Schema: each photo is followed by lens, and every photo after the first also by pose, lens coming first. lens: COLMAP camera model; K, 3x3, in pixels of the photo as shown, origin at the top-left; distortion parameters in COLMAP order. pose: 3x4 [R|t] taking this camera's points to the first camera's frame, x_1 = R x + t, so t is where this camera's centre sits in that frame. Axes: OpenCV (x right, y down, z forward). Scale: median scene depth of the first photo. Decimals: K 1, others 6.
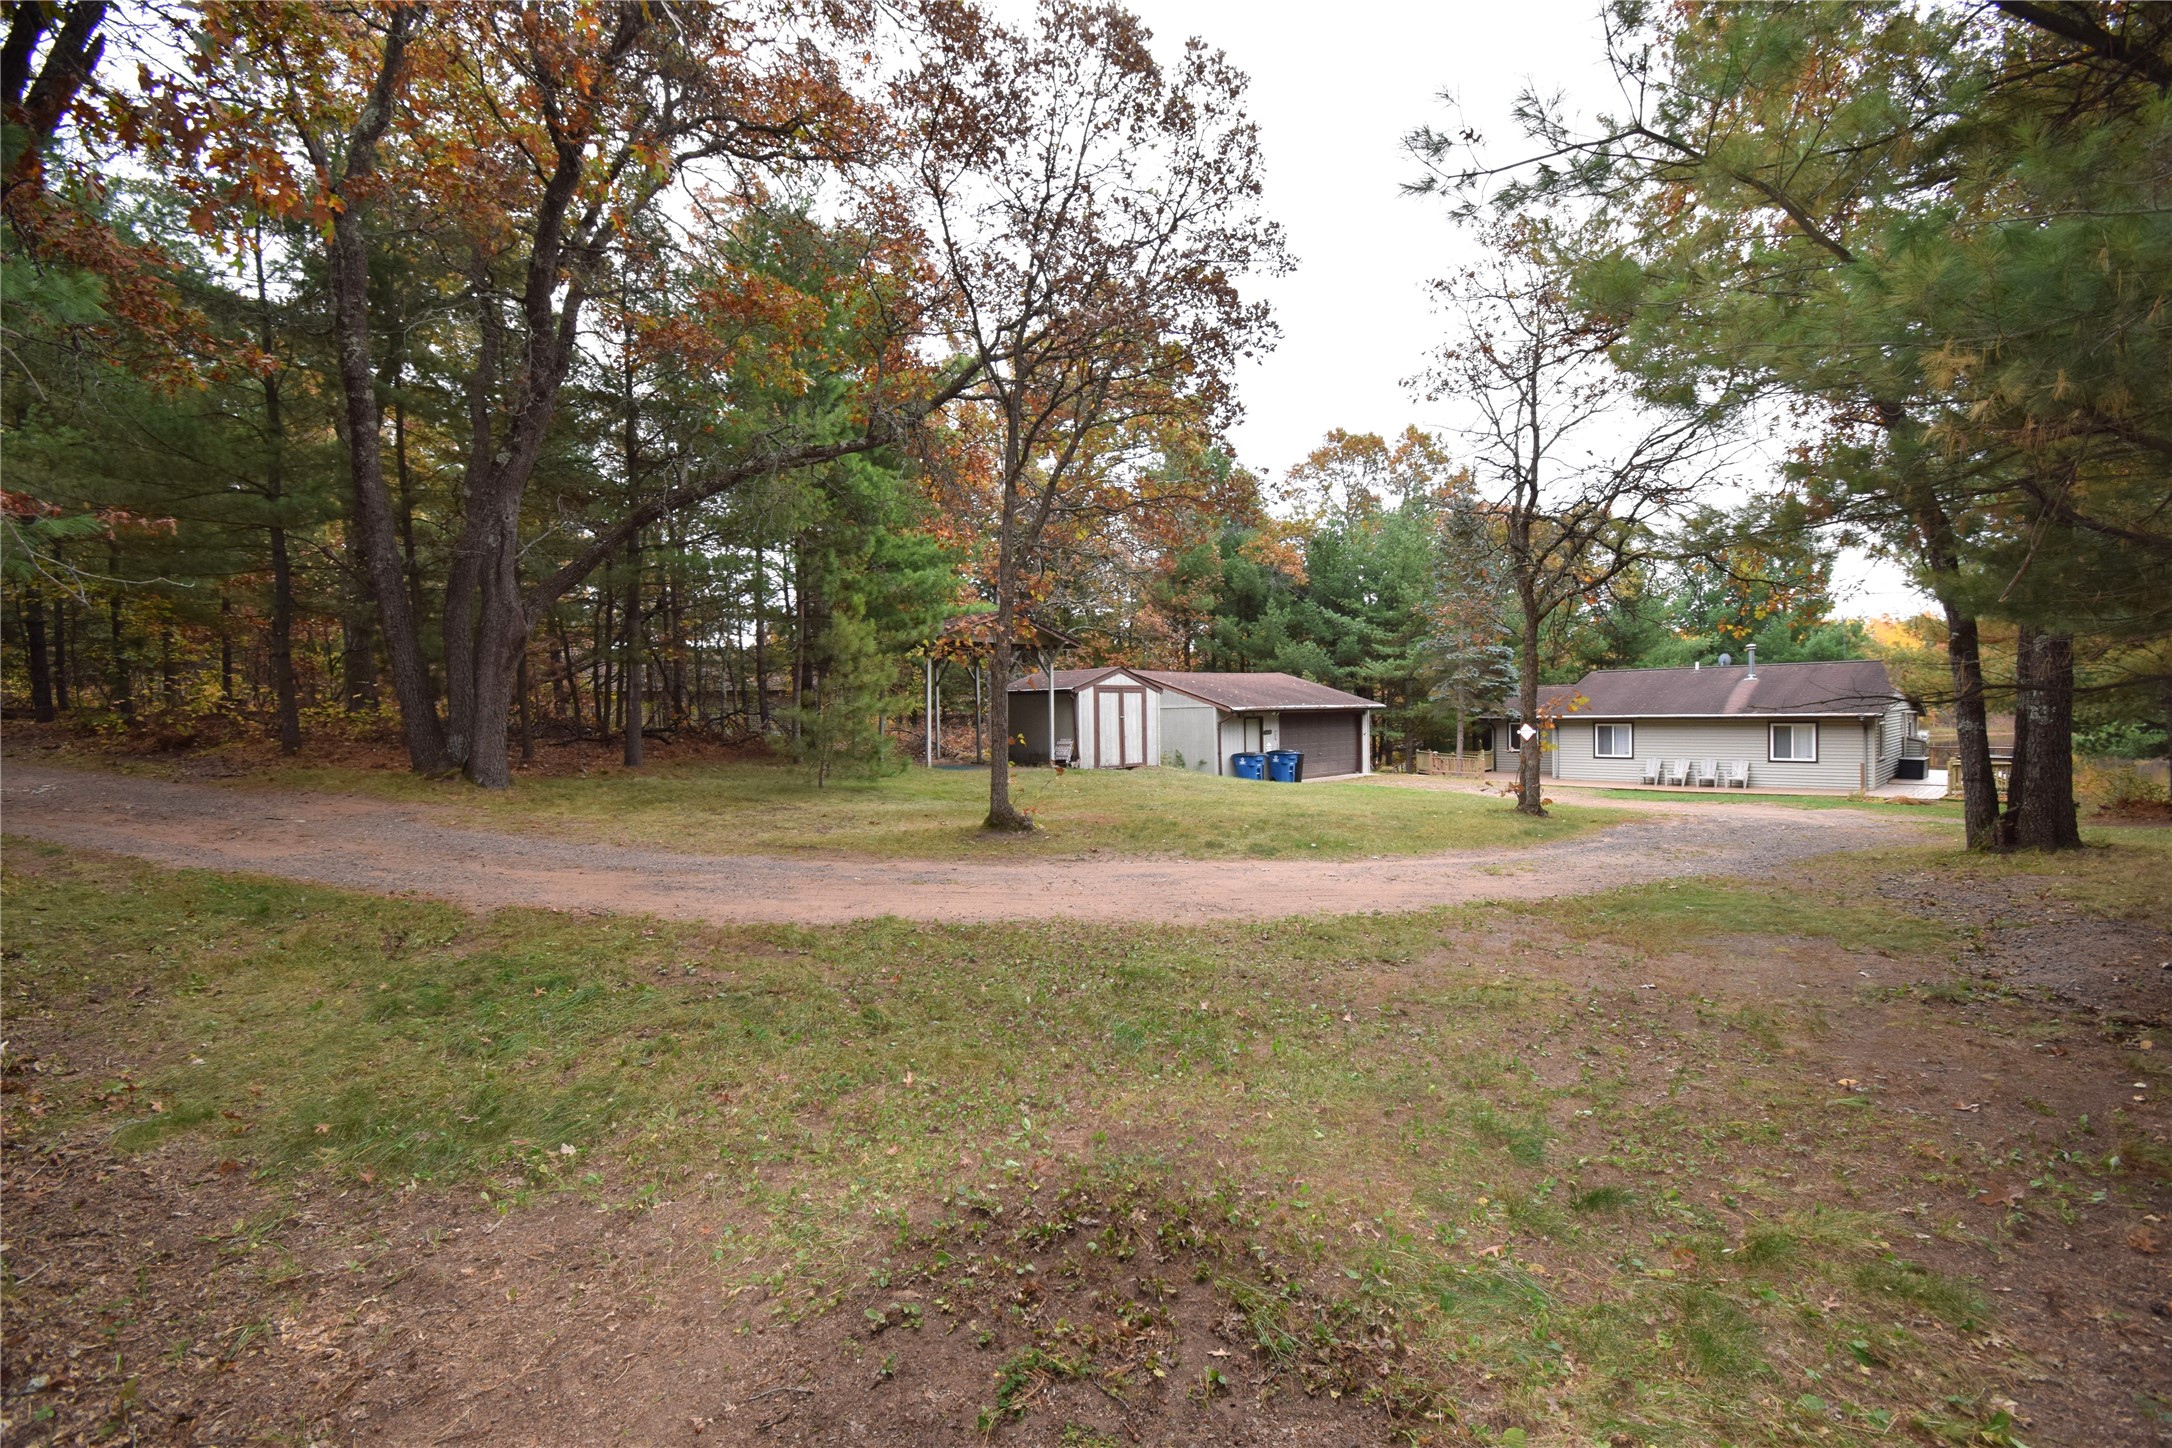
lens RADIAL K [[929.5, 0, 1098.4], [0, 929.5, 721.5], [0, 0, 1]] dist [-0.008703, -0.000274]
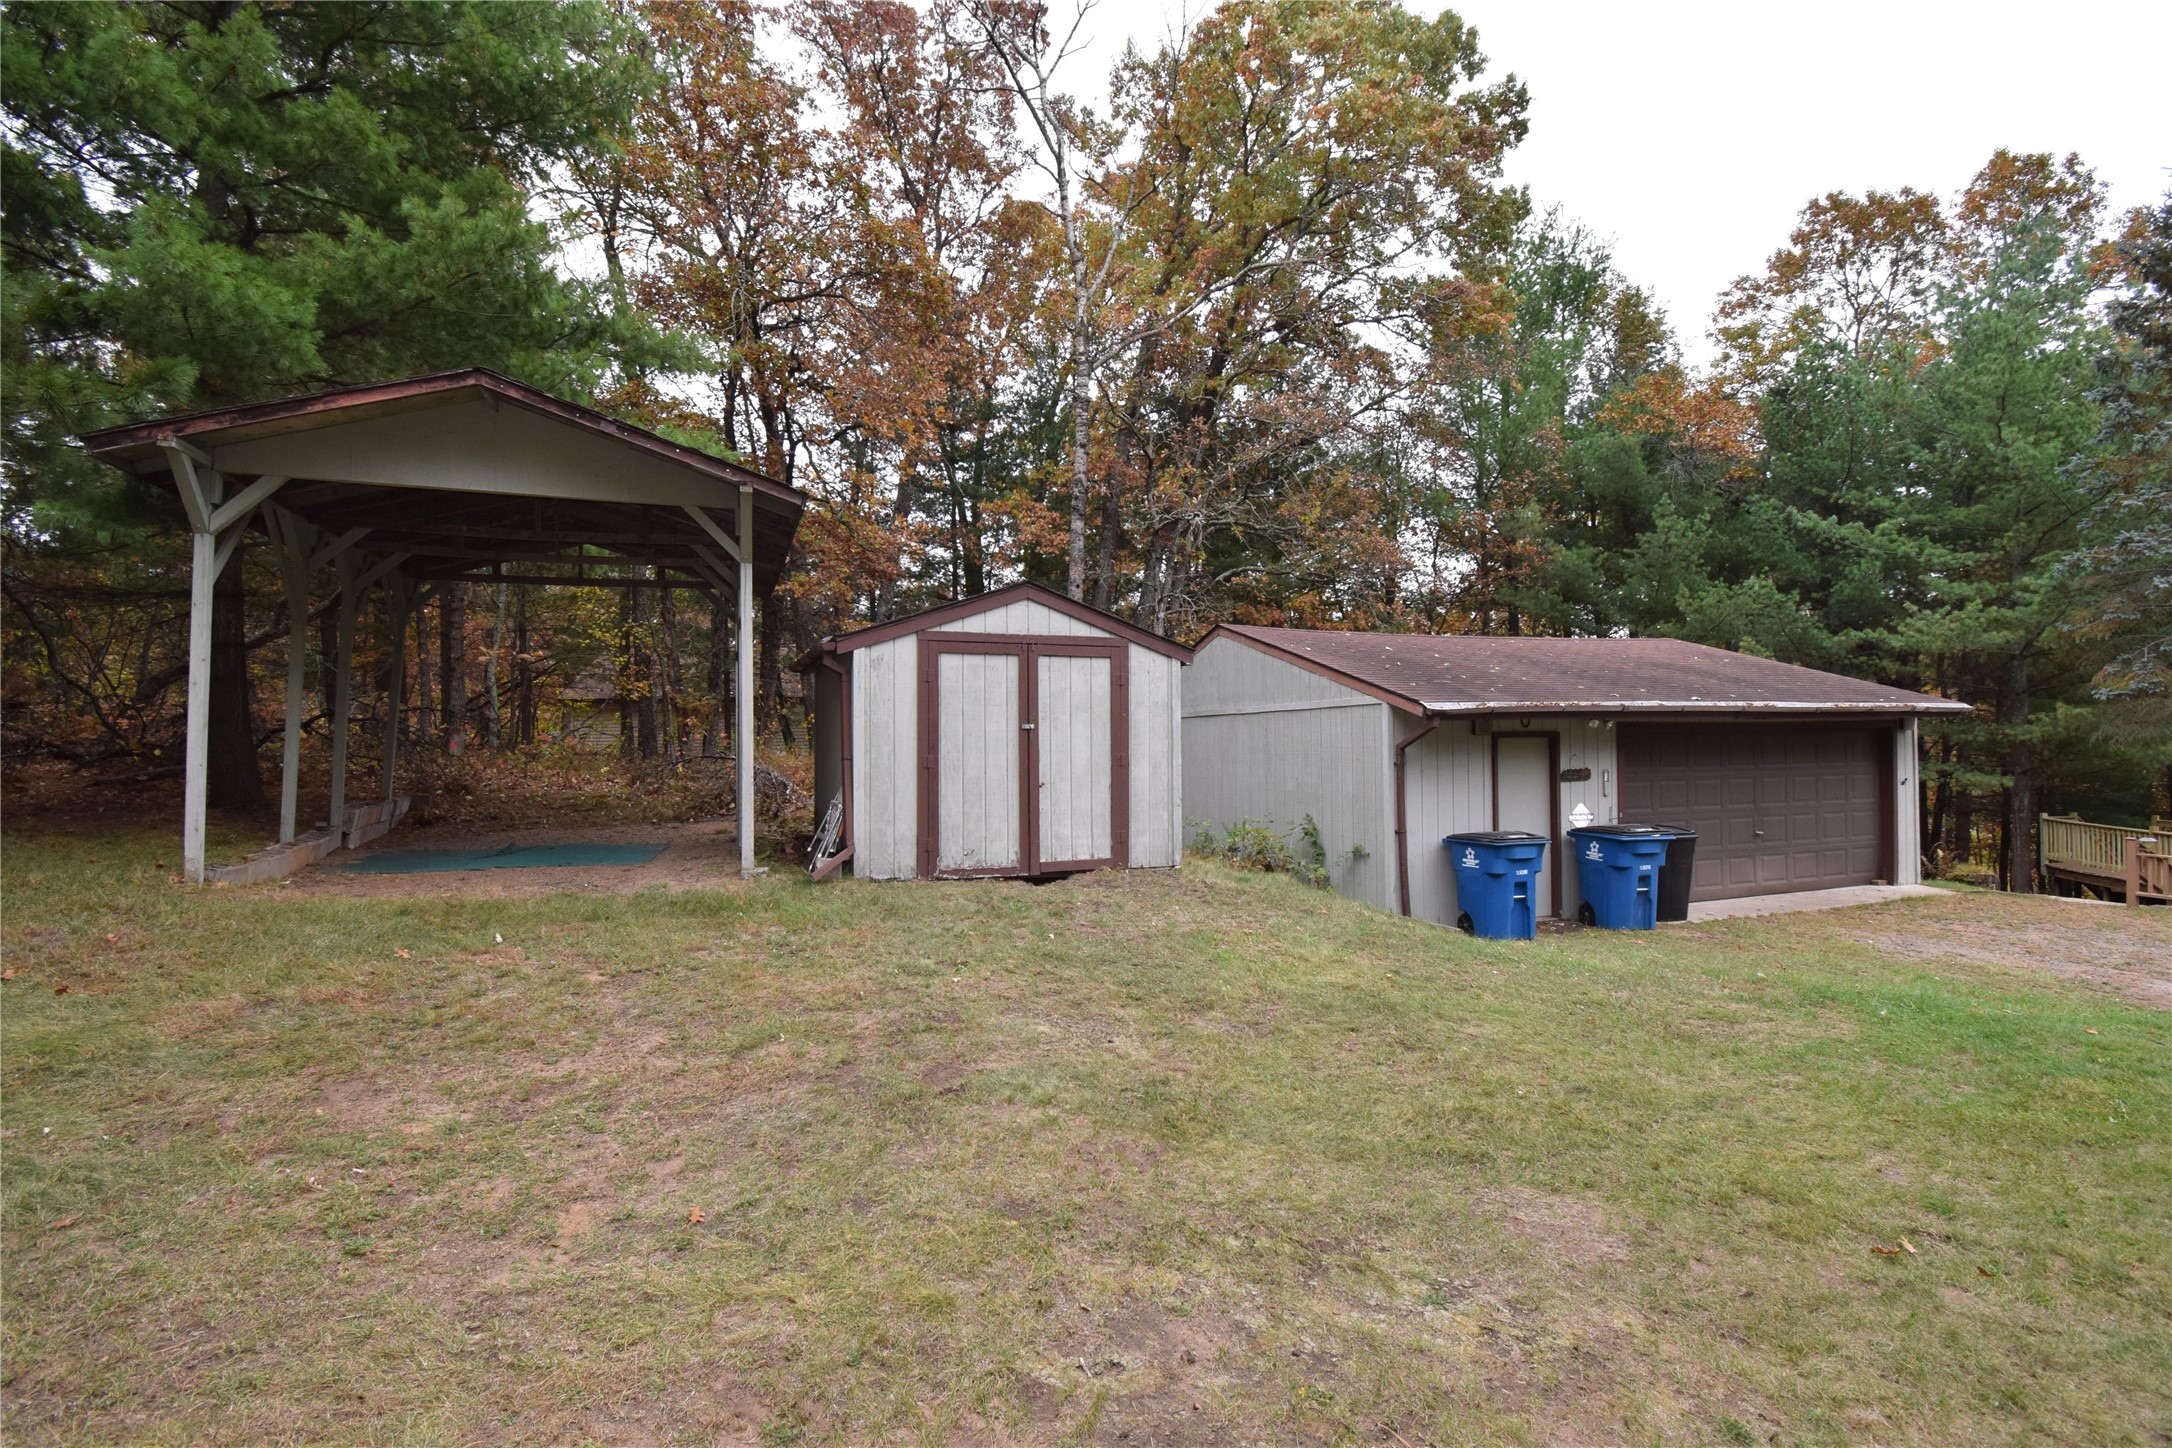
lens RADIAL K [[964.1, 0, 1083.7], [0, 964.1, 734.7], [0, 0, 1]] dist [-0.035526, -0.001919]
pose [[0.905176, 0.003414, -0.425024, 0.164229], [-0.008542, 0.999912, -0.010160, 0.001227], [0.424952, 0.012827, 0.905125, 0.572413]]
